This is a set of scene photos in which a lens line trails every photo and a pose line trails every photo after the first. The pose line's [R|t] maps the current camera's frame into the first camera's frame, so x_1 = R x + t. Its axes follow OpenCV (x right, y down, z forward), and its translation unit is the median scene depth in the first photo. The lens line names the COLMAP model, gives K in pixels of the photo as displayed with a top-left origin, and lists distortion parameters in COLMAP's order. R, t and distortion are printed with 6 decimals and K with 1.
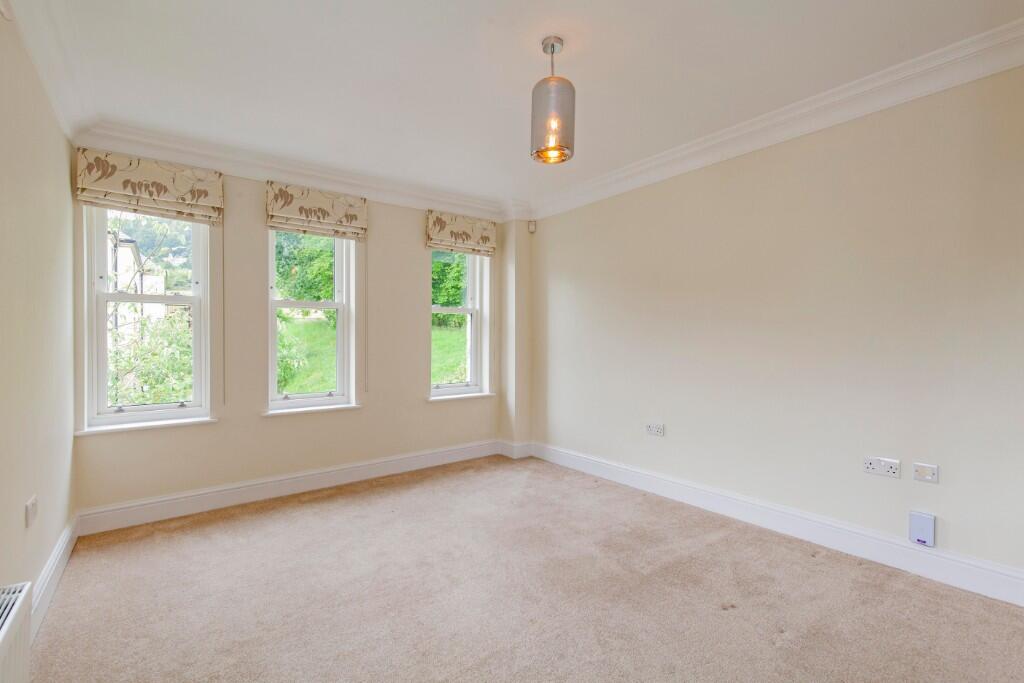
lens RADIAL K [[468.9, 0, 512.0], [0, 468.9, 335.0], [0, 0, 1]] dist [0.012161, 0.000043]
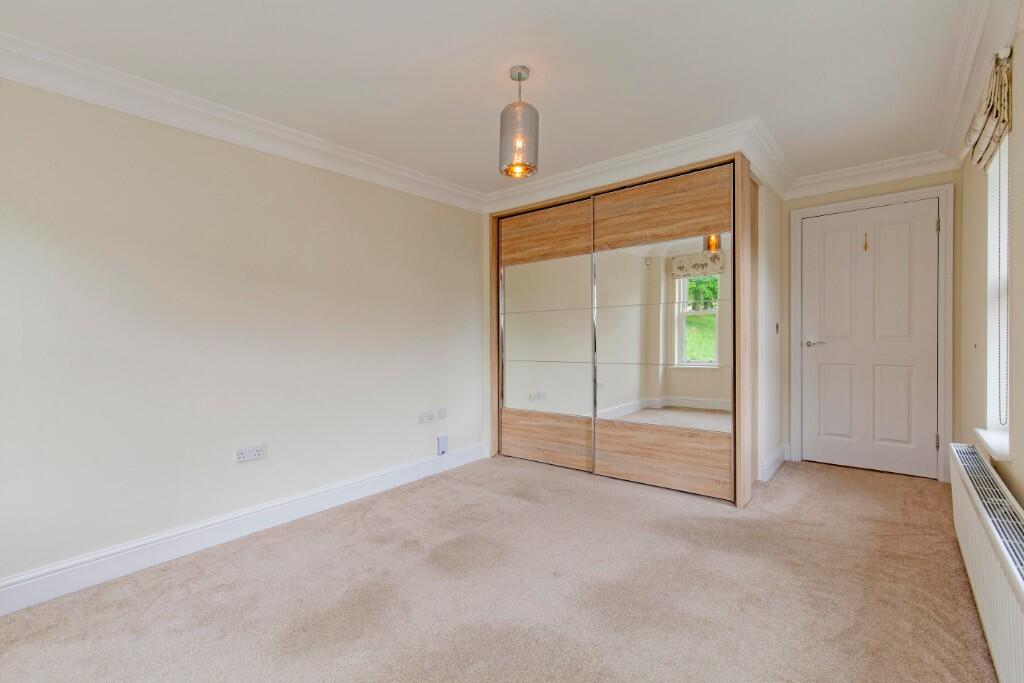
lens RADIAL K [[468.9, 0, 512.0], [0, 468.9, 335.0], [0, 0, 1]] dist [0.012161, 0.000043]
pose [[-0.236570, 0.017159, 0.971463, -0.932264], [0.018245, 0.999746, -0.013215, 0.029951], [-0.971443, 0.014598, -0.236823, 1.204634]]
